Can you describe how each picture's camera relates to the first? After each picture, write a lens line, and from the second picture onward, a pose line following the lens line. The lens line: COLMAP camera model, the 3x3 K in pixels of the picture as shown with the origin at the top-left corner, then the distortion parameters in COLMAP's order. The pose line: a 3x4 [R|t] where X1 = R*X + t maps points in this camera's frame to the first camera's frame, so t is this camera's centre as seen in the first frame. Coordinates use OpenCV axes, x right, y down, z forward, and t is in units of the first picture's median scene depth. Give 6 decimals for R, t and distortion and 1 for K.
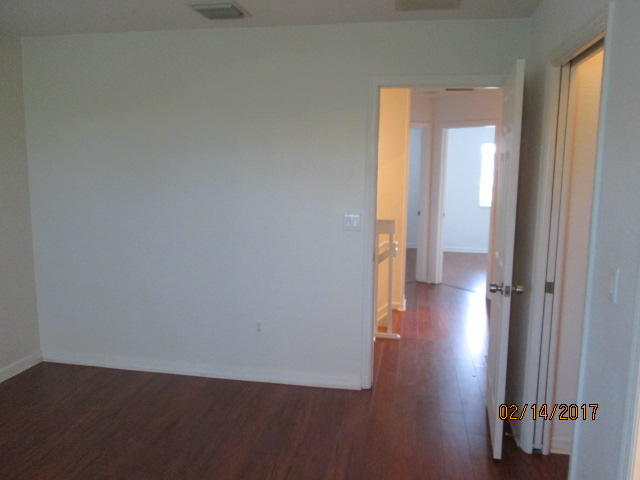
lens RADIAL K [[540.1, 0, 320.0], [0, 540.1, 240.0], [0, 0, 1]] dist [-0.007337, -0.003732]
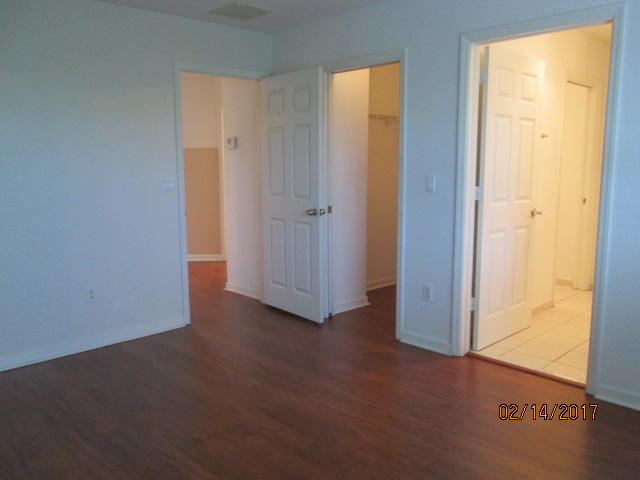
lens RADIAL K [[540.1, 0, 320.0], [0, 540.1, 240.0], [0, 0, 1]] dist [-0.007337, -0.003732]
pose [[0.577019, -0.130750, 0.806197, -0.681369], [0.121485, 0.989862, 0.073587, 0.038191], [-0.807645, 0.055480, 0.587053, 0.052521]]
